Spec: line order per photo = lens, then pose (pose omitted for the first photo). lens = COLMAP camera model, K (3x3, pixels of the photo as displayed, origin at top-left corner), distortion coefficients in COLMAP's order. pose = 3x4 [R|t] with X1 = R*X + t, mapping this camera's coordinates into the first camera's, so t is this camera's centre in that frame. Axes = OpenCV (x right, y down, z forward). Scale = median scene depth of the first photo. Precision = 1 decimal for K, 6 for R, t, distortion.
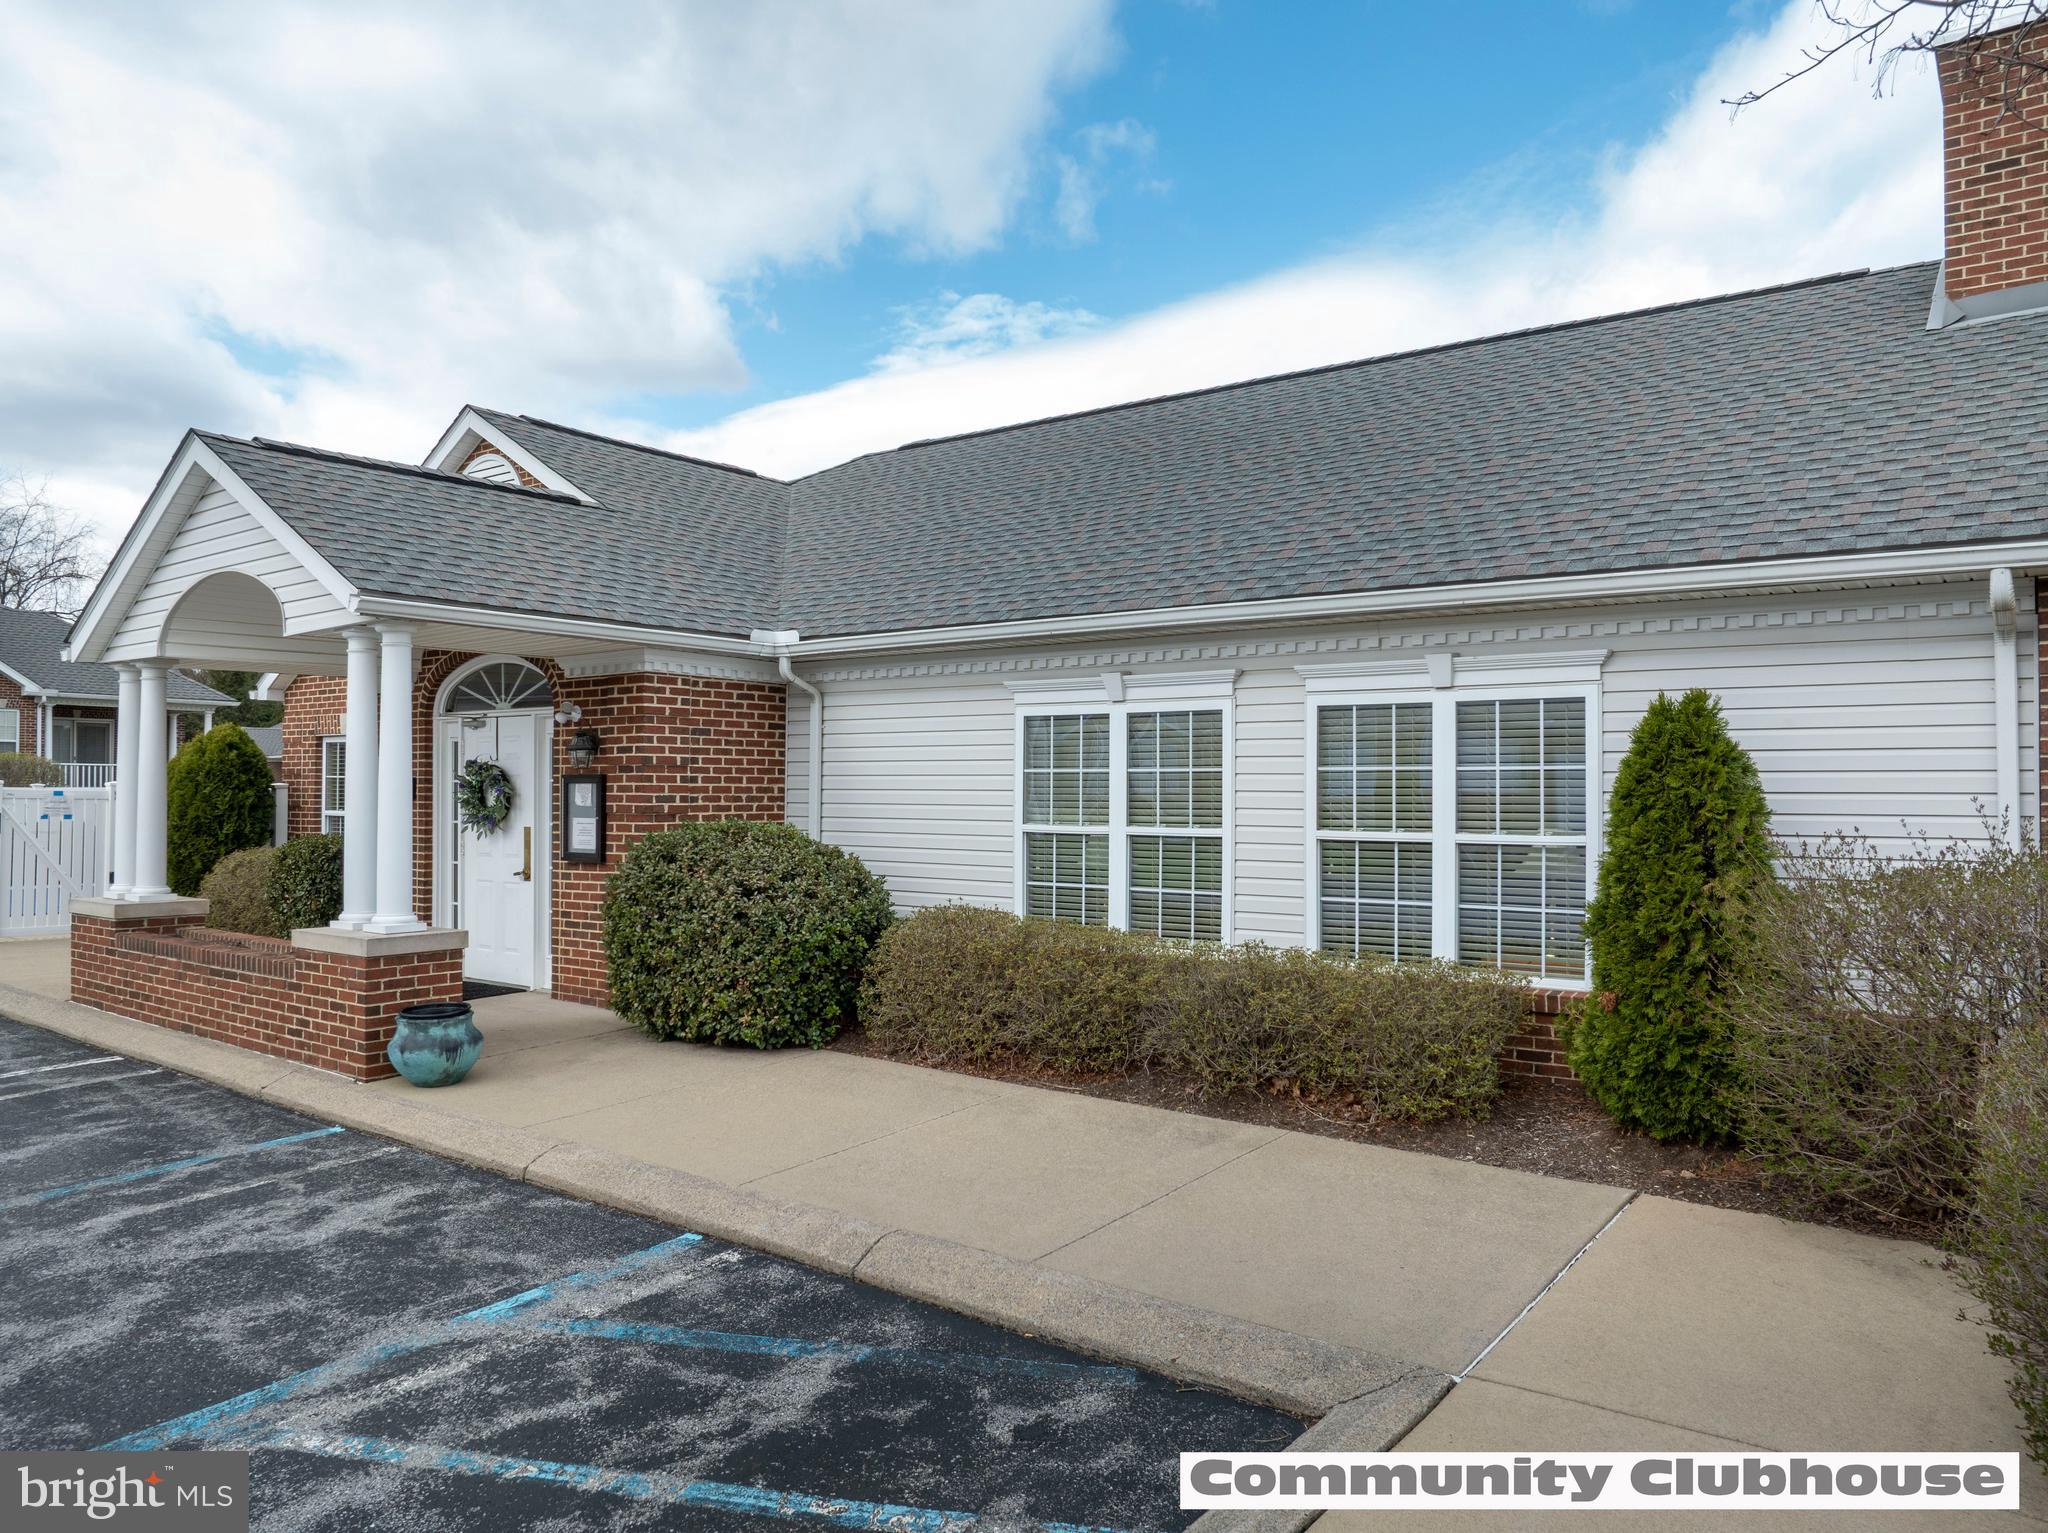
lens RADIAL K [[1432.3, 0, 1021.2], [0, 1432.3, 776.0], [0, 0, 1]] dist [-0.031281, -0.006761]
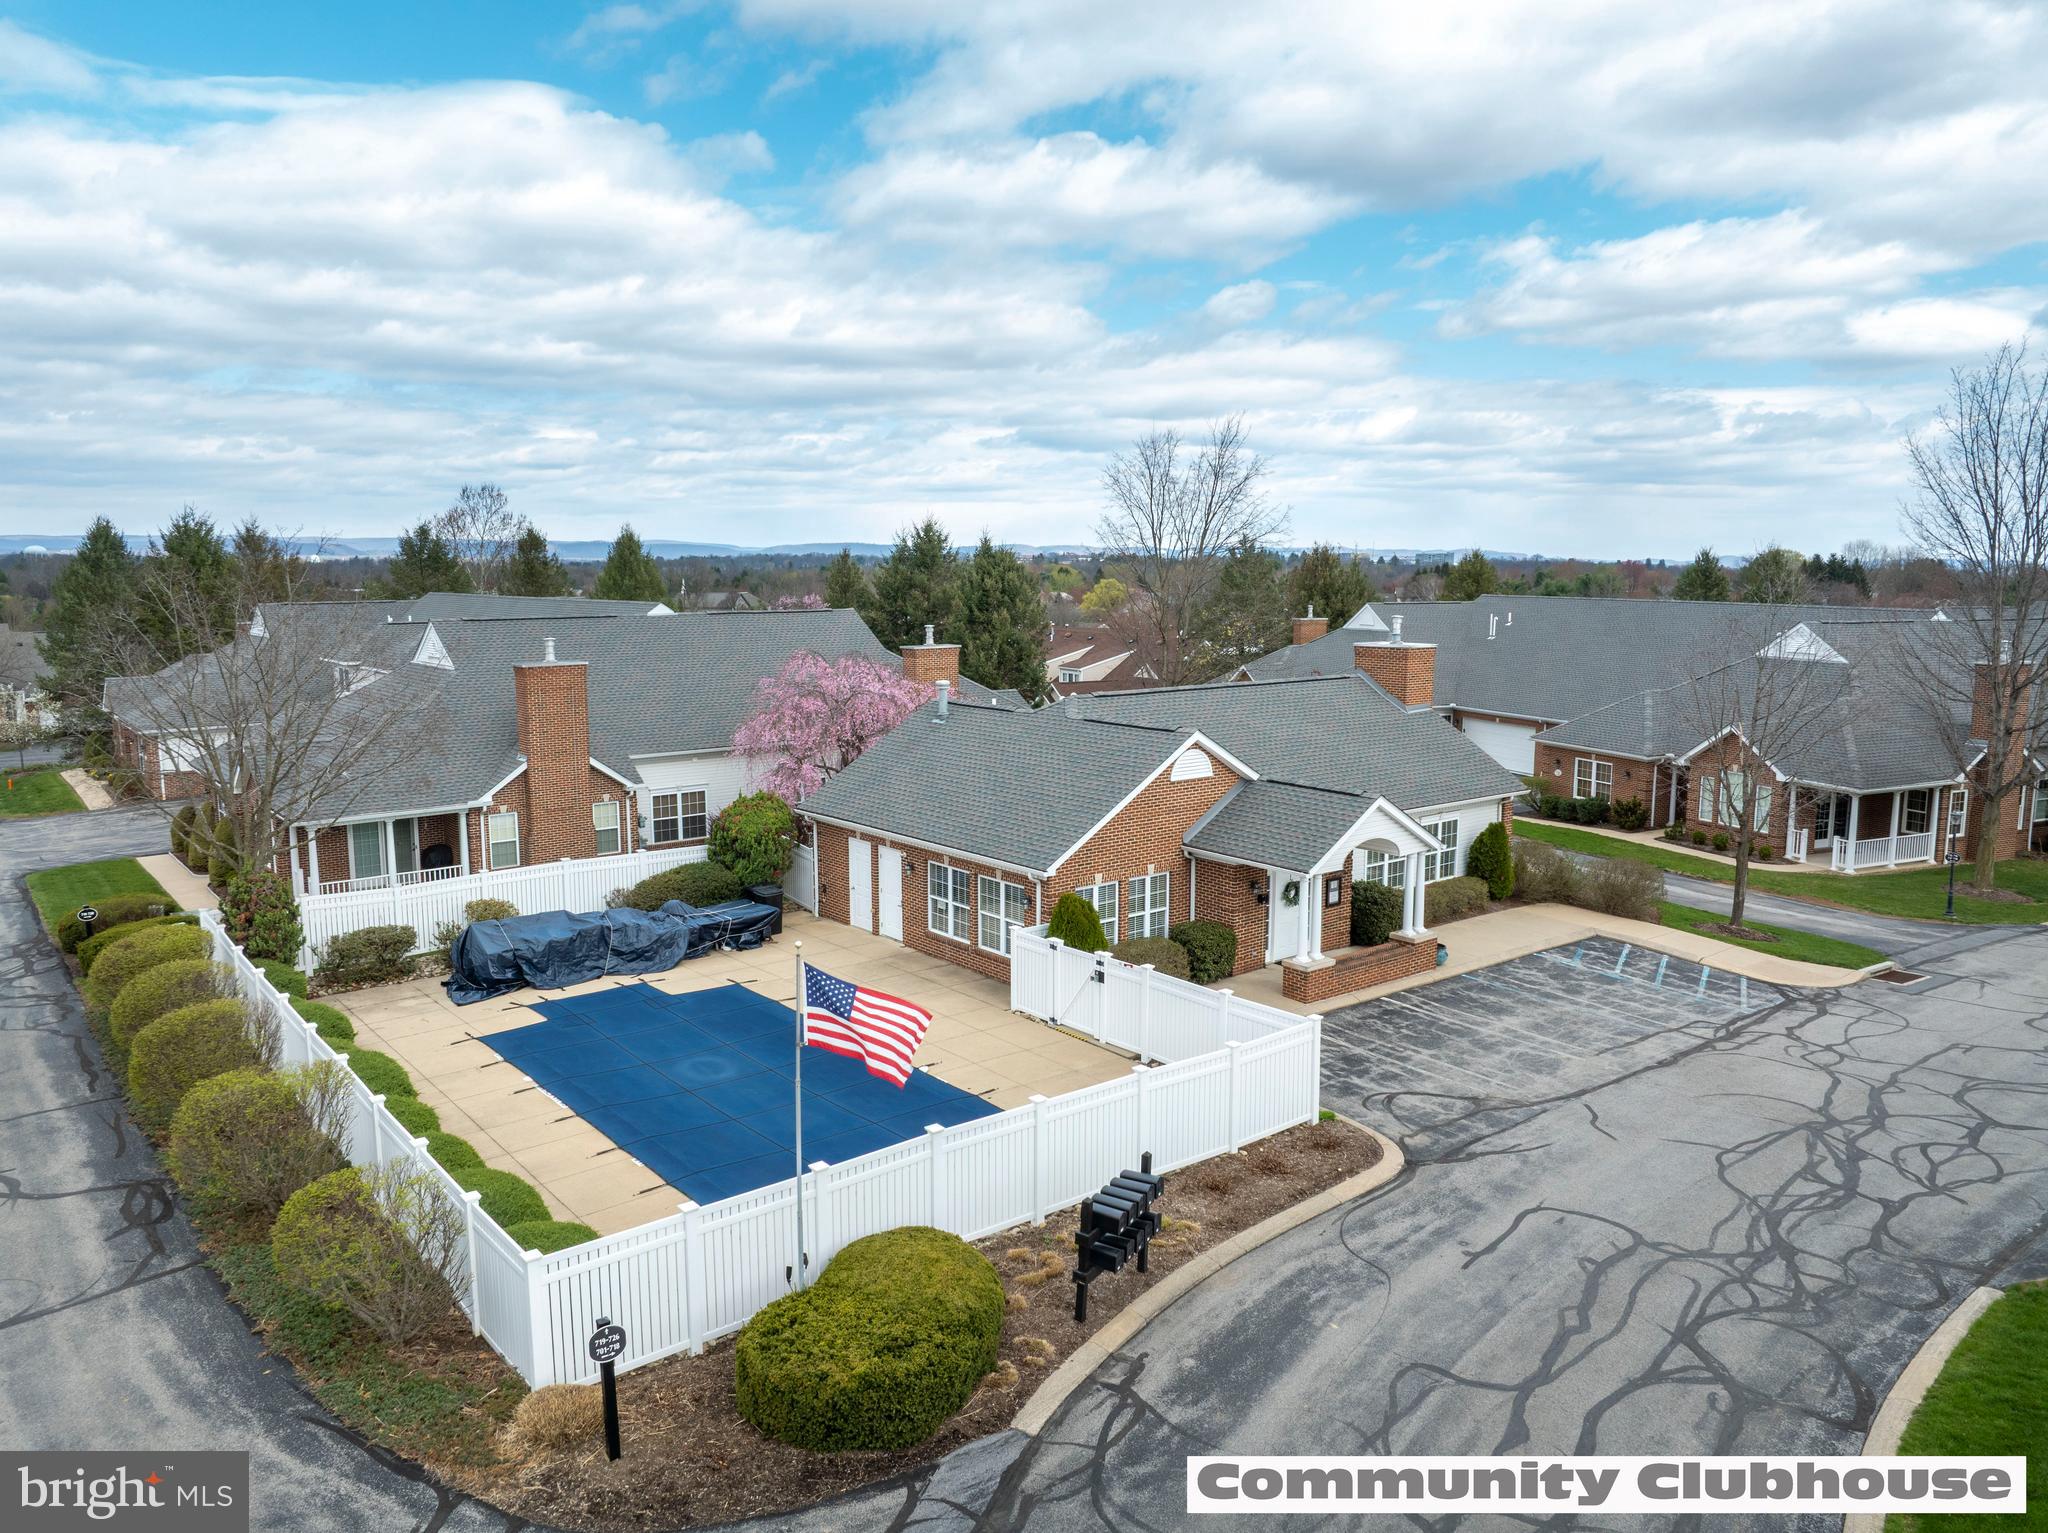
lens RADIAL K [[1432.3, 0, 1021.2], [0, 1432.3, 776.0], [0, 0, 1]] dist [-0.031281, -0.006761]
pose [[0.246104, -0.144542, 0.958405, -5.171877], [-0.007071, 0.988524, 0.150900, -1.029665], [-0.969218, -0.043914, 0.242258, 1.415218]]
